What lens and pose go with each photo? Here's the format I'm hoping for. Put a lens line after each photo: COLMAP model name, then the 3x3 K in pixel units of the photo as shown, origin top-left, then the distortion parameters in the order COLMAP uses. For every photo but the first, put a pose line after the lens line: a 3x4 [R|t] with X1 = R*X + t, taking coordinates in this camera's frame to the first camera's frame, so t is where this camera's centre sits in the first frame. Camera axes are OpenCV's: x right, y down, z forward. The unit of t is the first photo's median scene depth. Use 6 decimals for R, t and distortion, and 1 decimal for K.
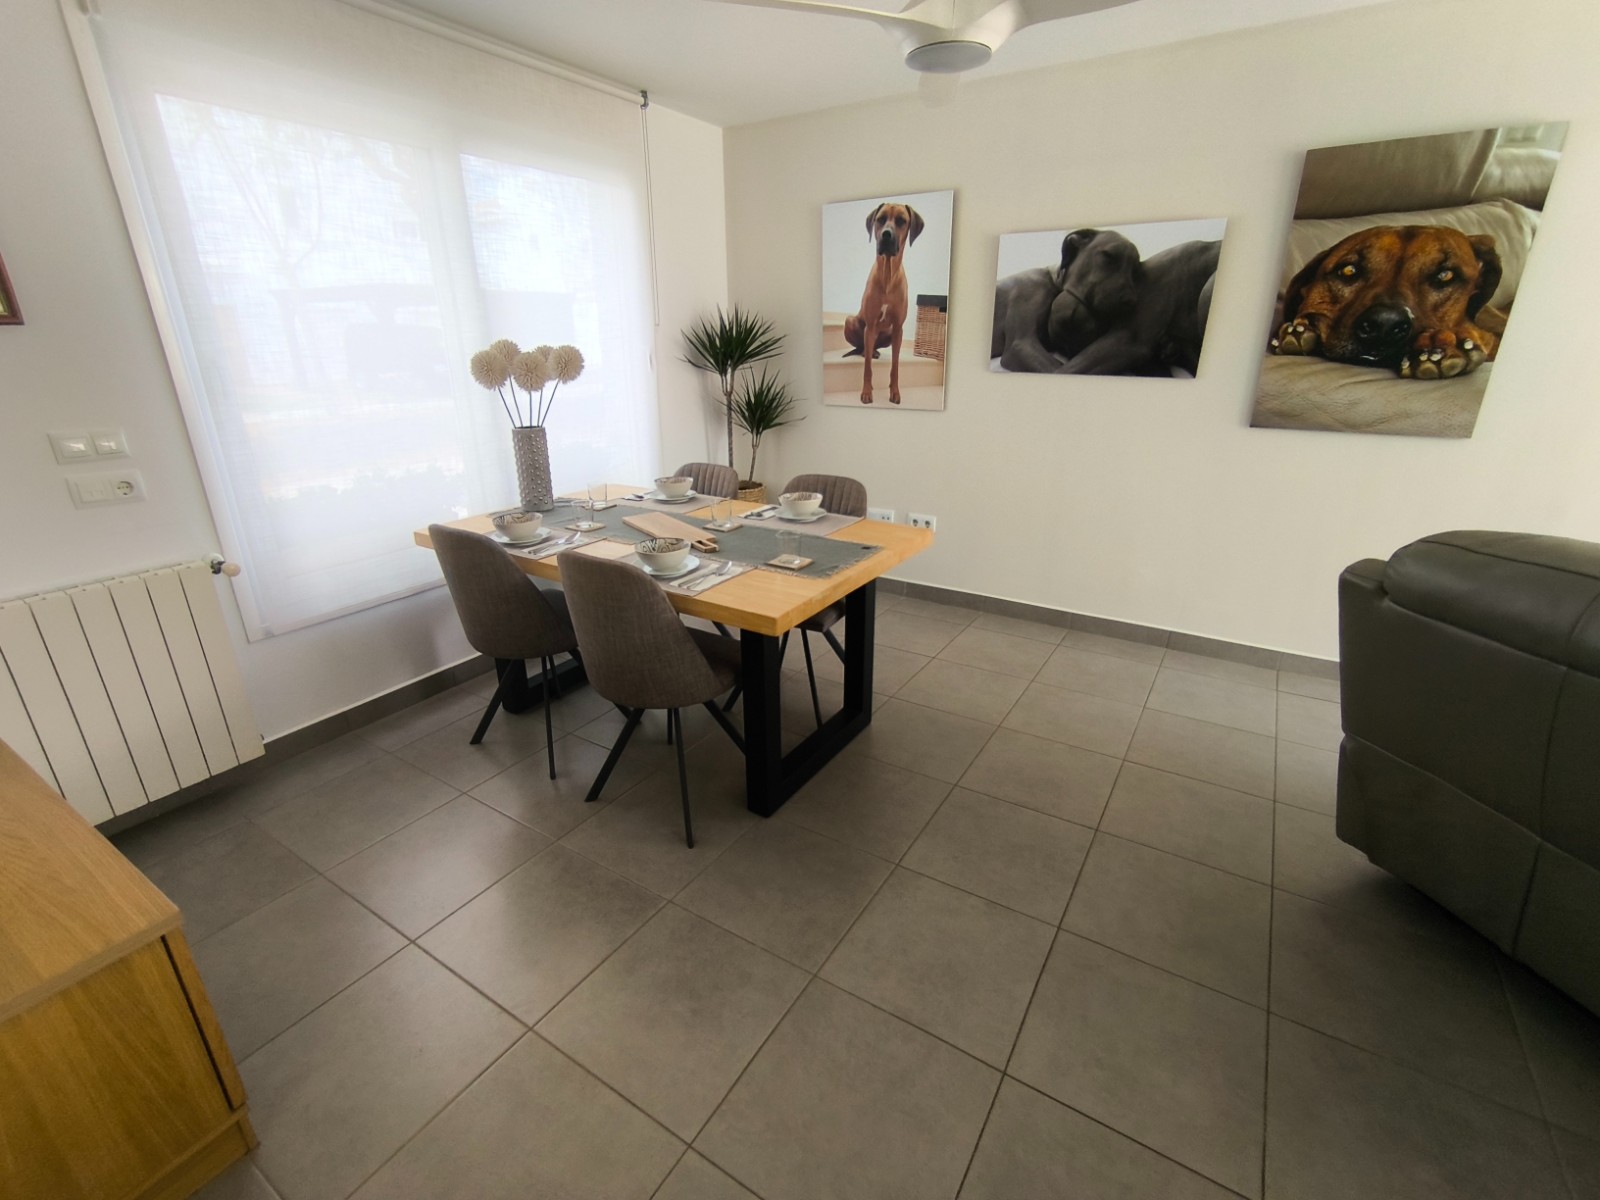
lens RADIAL K [[725.6, 0, 794.3], [0, 725.6, 601.8], [0, 0, 1]] dist [-0.003188, 0.000559]
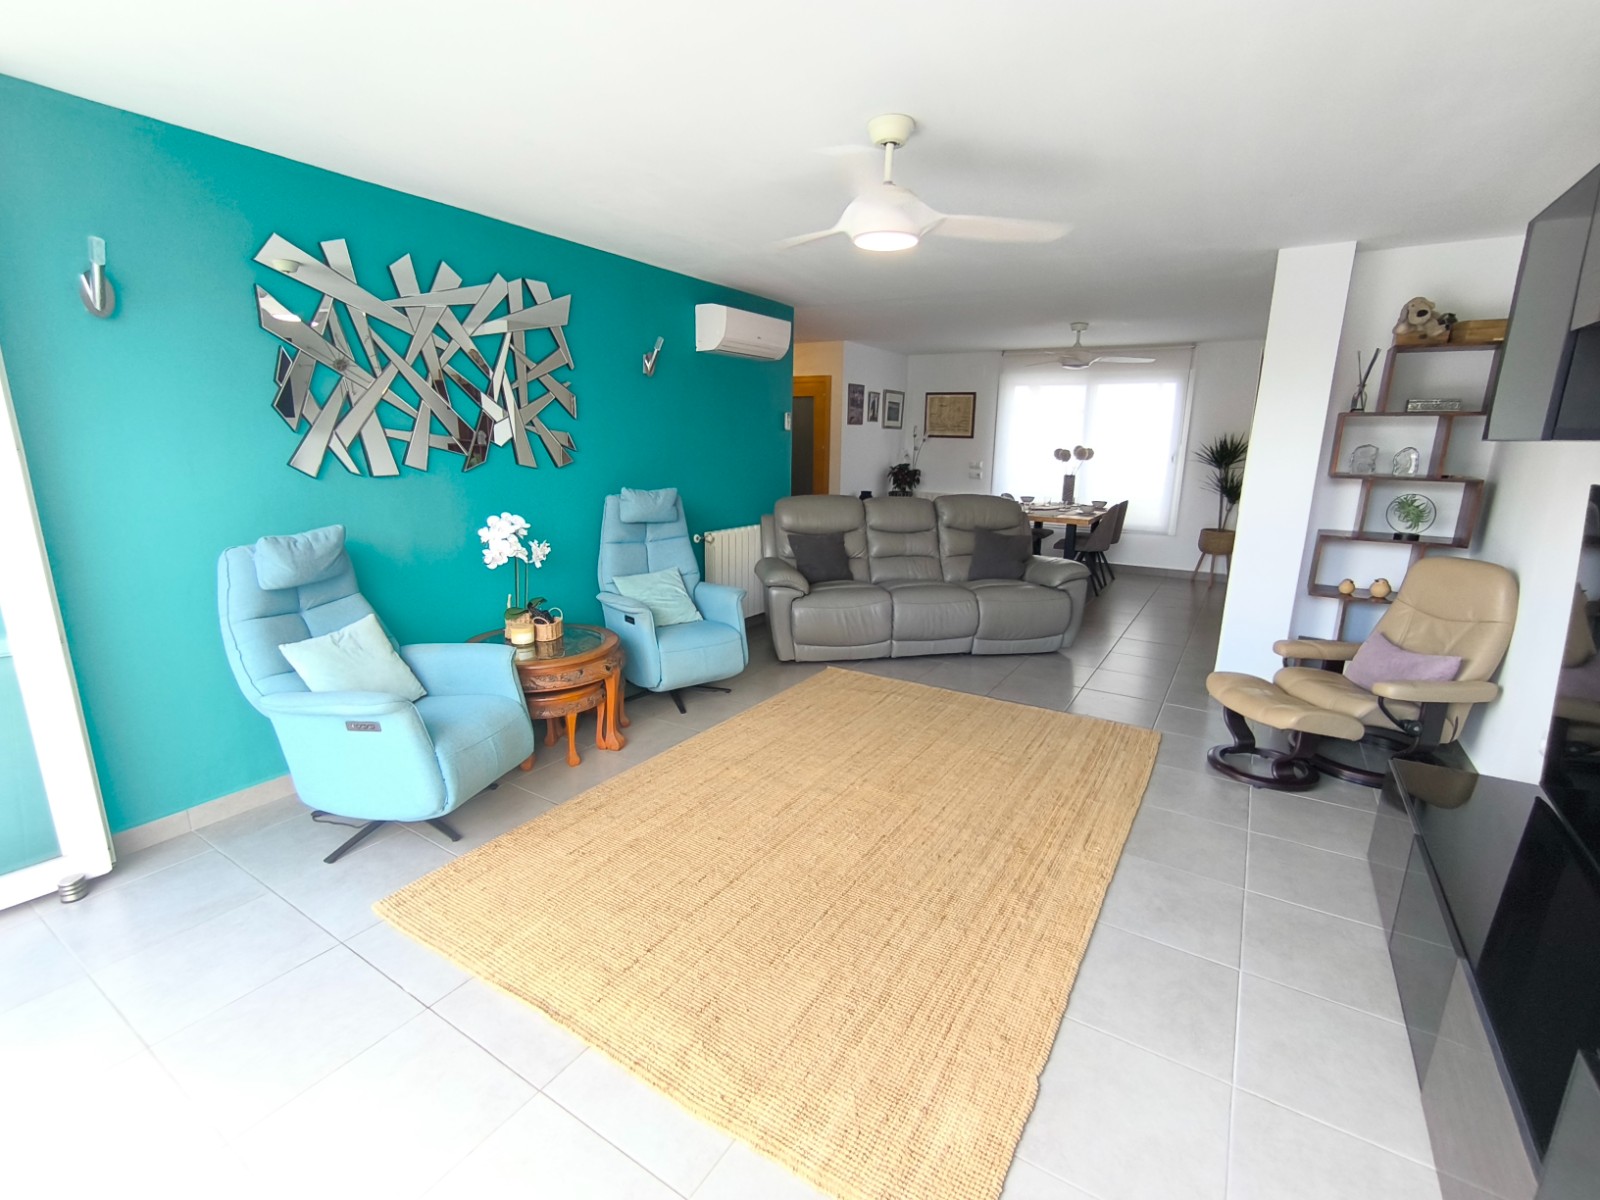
lens RADIAL K [[729.9, 0, 795.7], [0, 729.9, 600.2], [0, 0, 1]] dist [-0.017321, 0.012479]
pose [[0.005476, 0.232269, -0.972636, 2.506301], [-0.367154, 0.905186, 0.214094, -0.014511], [0.930144, 0.355935, 0.090236, -0.075909]]
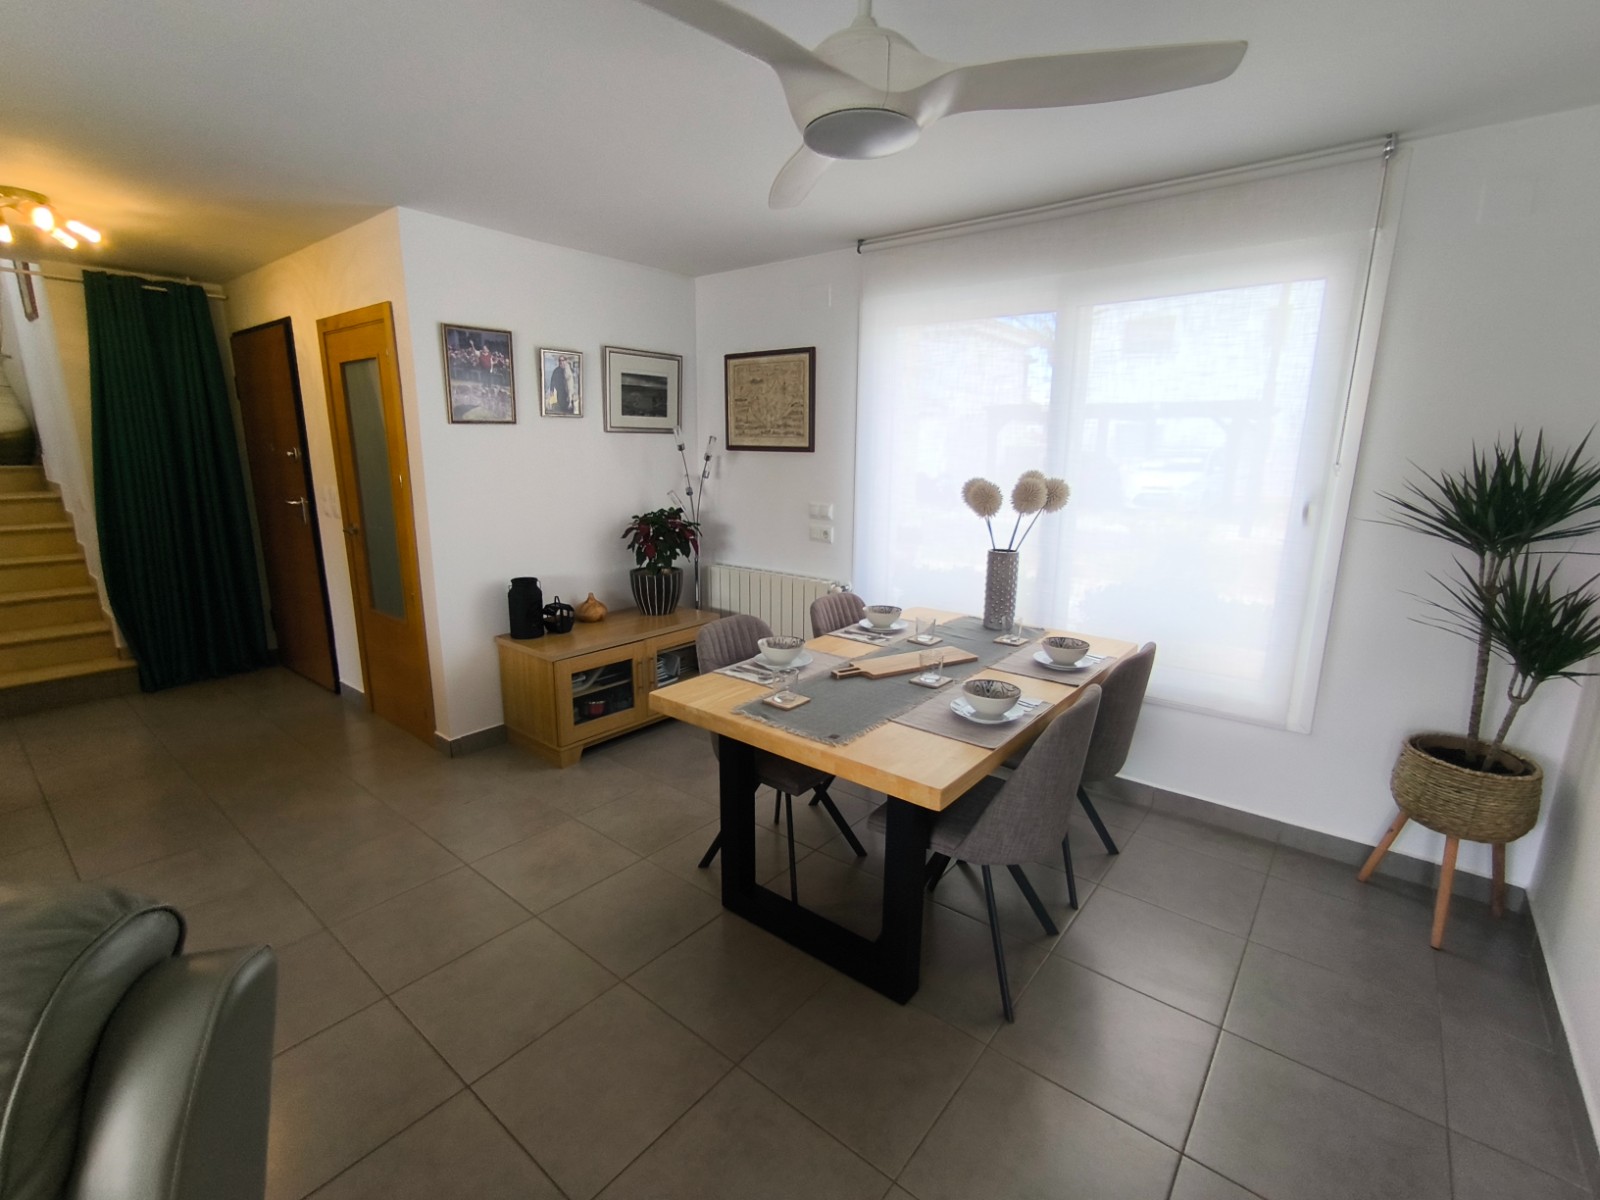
lens RADIAL K [[728.5, 0, 775.3], [0, 728.5, 601.7], [0, 0, 1]] dist [-0.013944, 0.000080]
pose [[-0.126676, 0.219454, -0.967364, 0.706344], [-0.354919, 0.900631, 0.250791, -0.320784], [0.926275, 0.375105, -0.036200, 0.762823]]
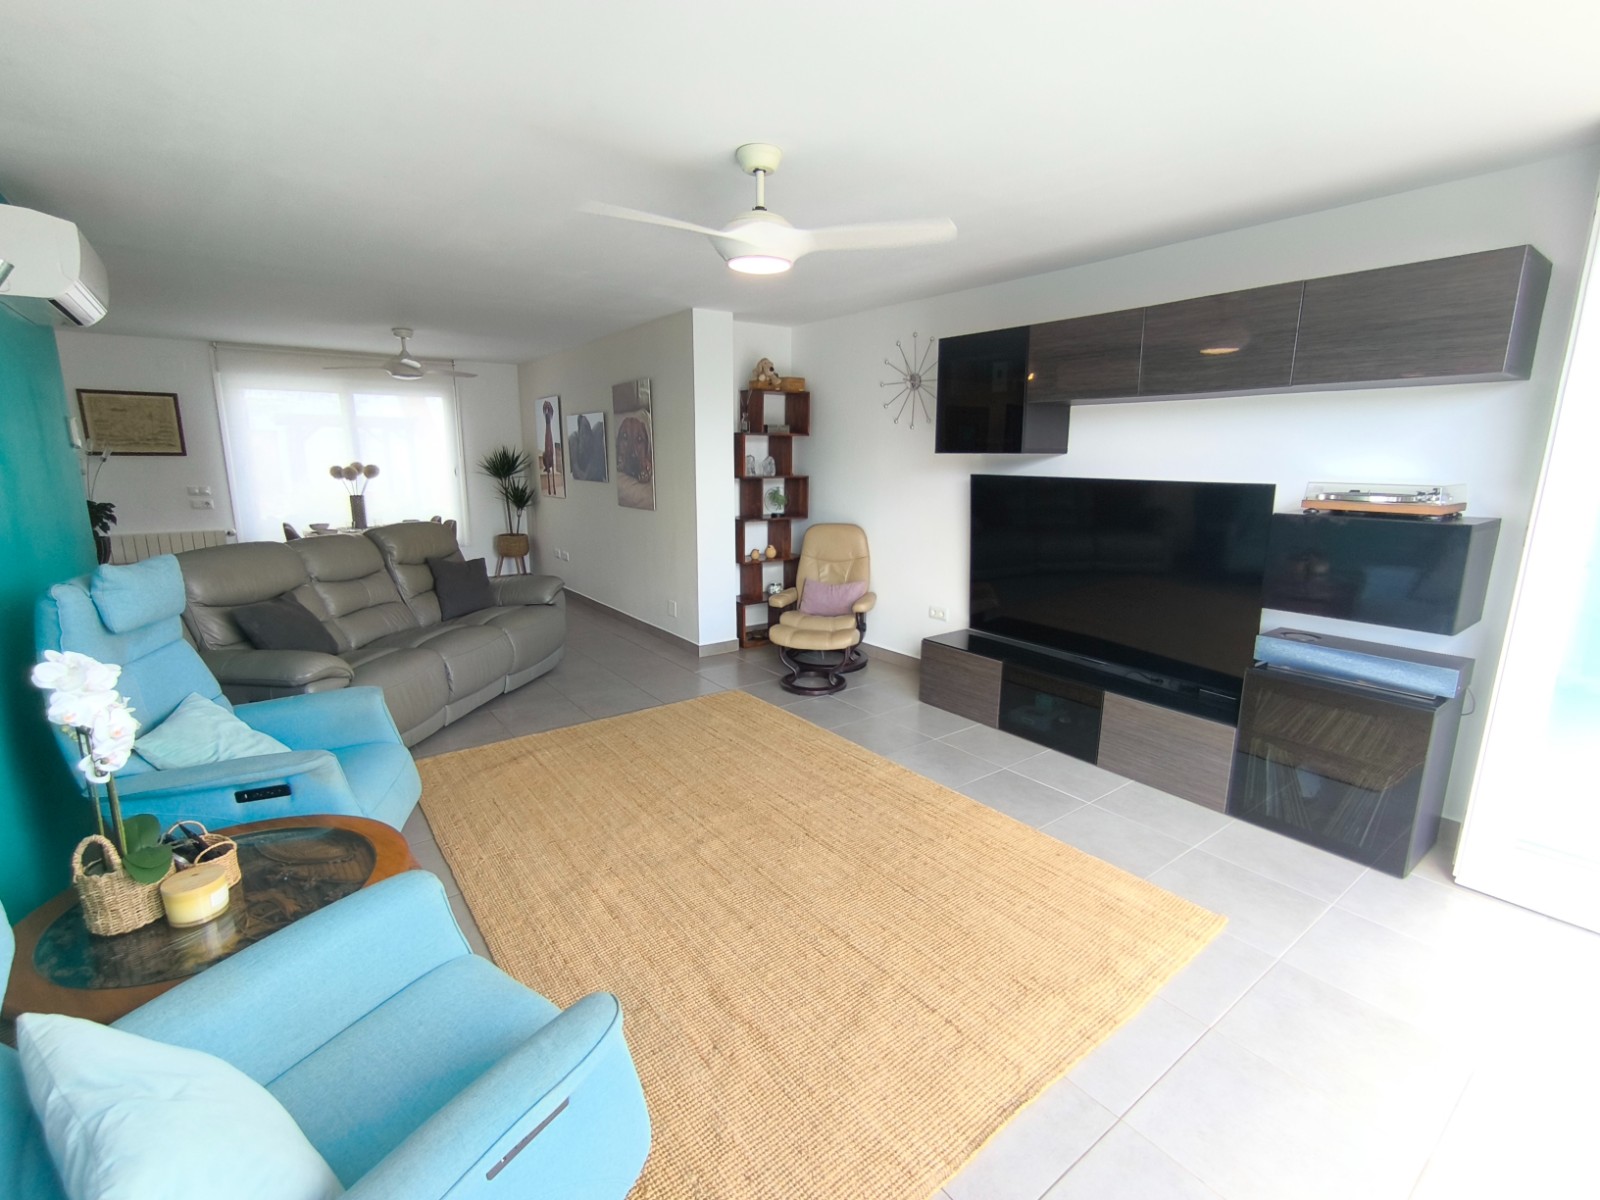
lens RADIAL K [[729.9, 0, 795.7], [0, 729.9, 600.2], [0, 0, 1]] dist [-0.017321, 0.012479]
pose [[0.934710, 0.081824, -0.345864, 1.956689], [-0.136669, 0.981062, -0.137252, 0.252008], [0.328084, 0.175560, 0.928192, -0.765510]]
